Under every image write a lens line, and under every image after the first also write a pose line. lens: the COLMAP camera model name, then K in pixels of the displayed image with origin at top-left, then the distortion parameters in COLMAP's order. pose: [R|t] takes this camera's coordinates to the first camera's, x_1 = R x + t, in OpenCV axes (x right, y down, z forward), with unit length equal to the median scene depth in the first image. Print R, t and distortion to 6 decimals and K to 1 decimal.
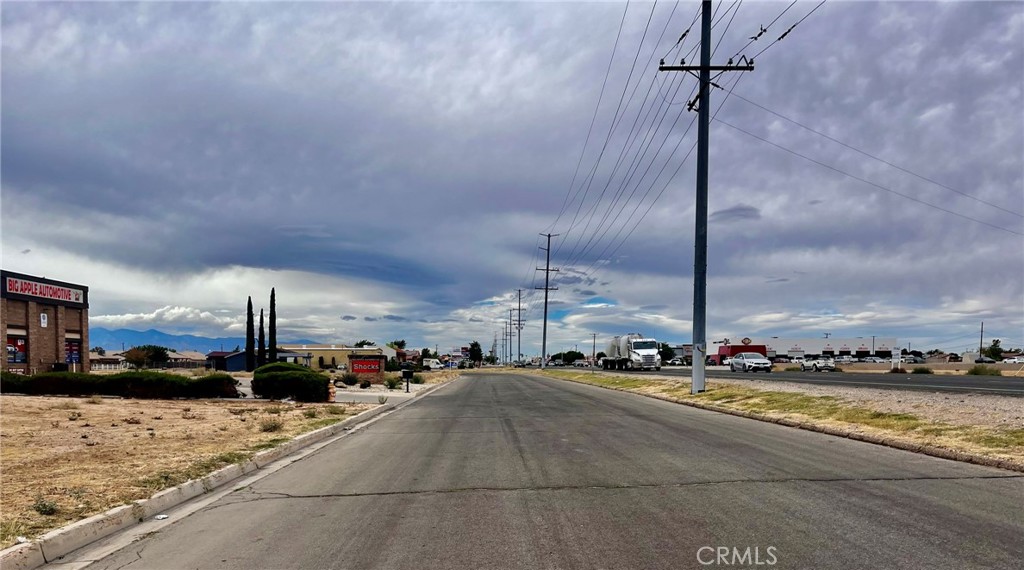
lens RADIAL K [[791.3, 0, 509.8], [0, 791.3, 287.3], [0, 0, 1]] dist [-0.000077, 0.000805]
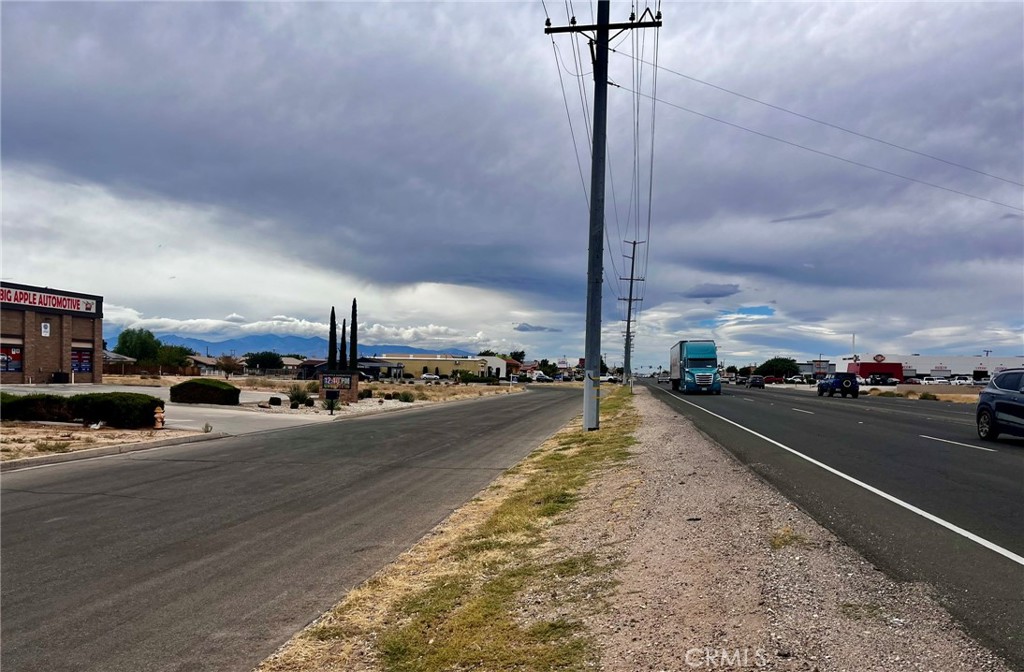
lens RADIAL K [[799.5, 0, 514.5], [0, 799.5, 333.5], [0, 0, 1]] dist [-0.014758, 0.001159]
pose [[0.984637, 0.012383, -0.174176, 0.177534], [-0.004407, 0.998927, 0.046106, -0.002895], [0.174560, -0.044630, 0.983635, 0.104549]]
